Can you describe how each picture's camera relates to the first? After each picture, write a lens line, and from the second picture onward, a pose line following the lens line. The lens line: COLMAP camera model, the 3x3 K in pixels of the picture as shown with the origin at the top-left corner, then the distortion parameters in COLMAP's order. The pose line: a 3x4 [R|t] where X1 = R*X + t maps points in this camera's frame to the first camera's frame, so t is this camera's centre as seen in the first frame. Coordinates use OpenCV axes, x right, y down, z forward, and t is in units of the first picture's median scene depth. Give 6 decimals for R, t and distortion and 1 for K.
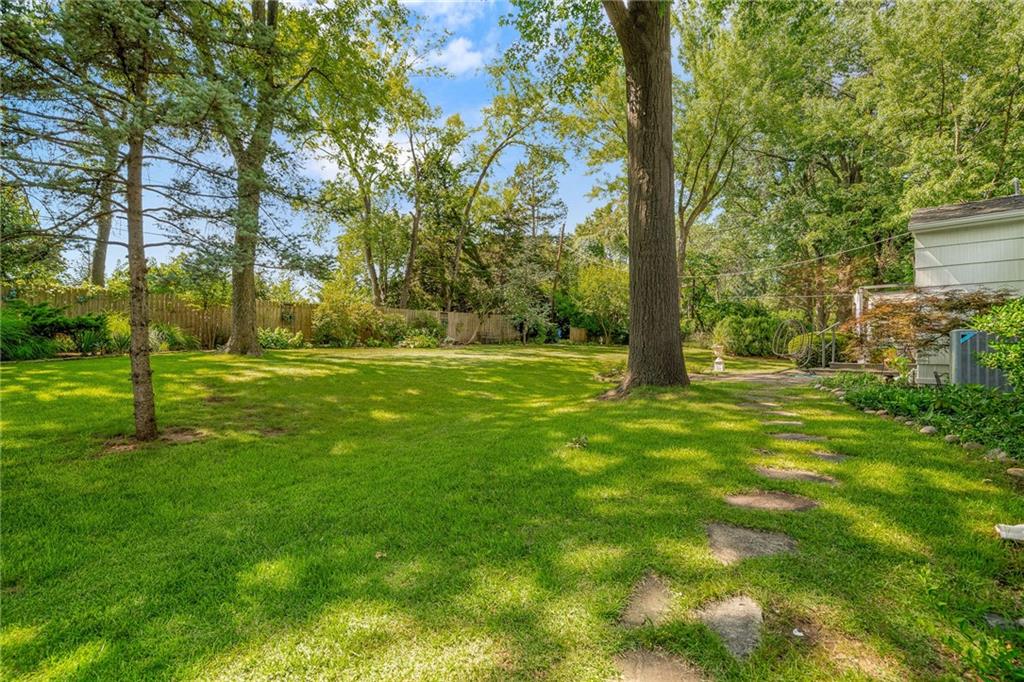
lens RADIAL K [[463.6, 0, 512.0], [0, 463.6, 341.0], [0, 0, 1]] dist [0.000932, 0.000169]
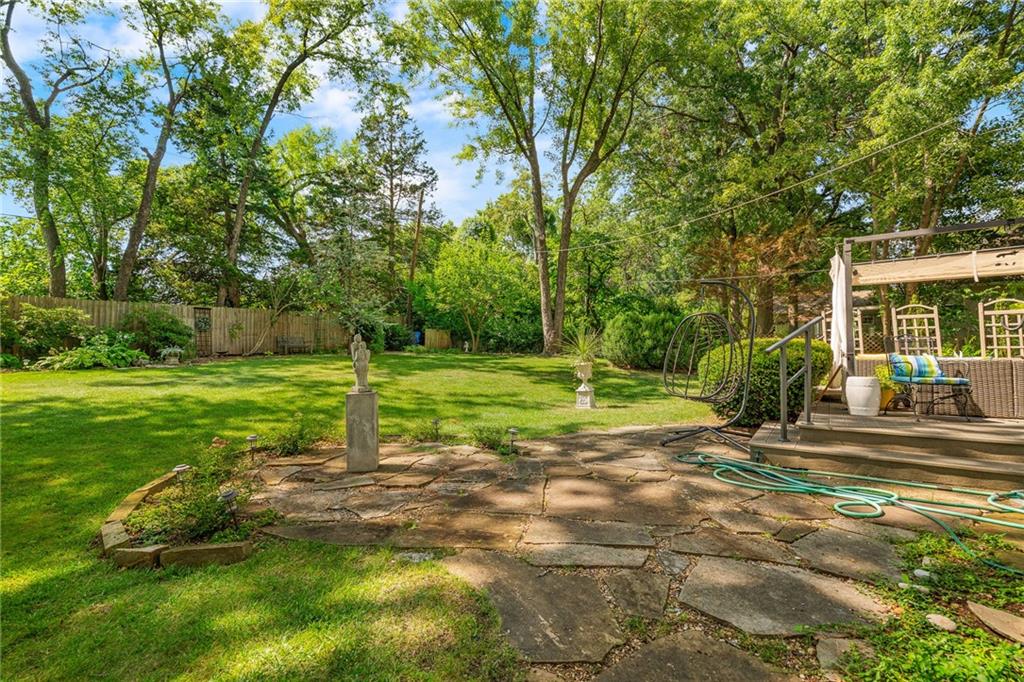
lens RADIAL K [[463.6, 0, 512.0], [0, 463.6, 341.0], [0, 0, 1]] dist [0.000932, 0.000169]
pose [[0.989177, -0.009707, 0.146404, 0.158388], [0.009851, 0.999951, -0.000259, -0.009014], [-0.146395, 0.001698, 0.989225, 0.262420]]
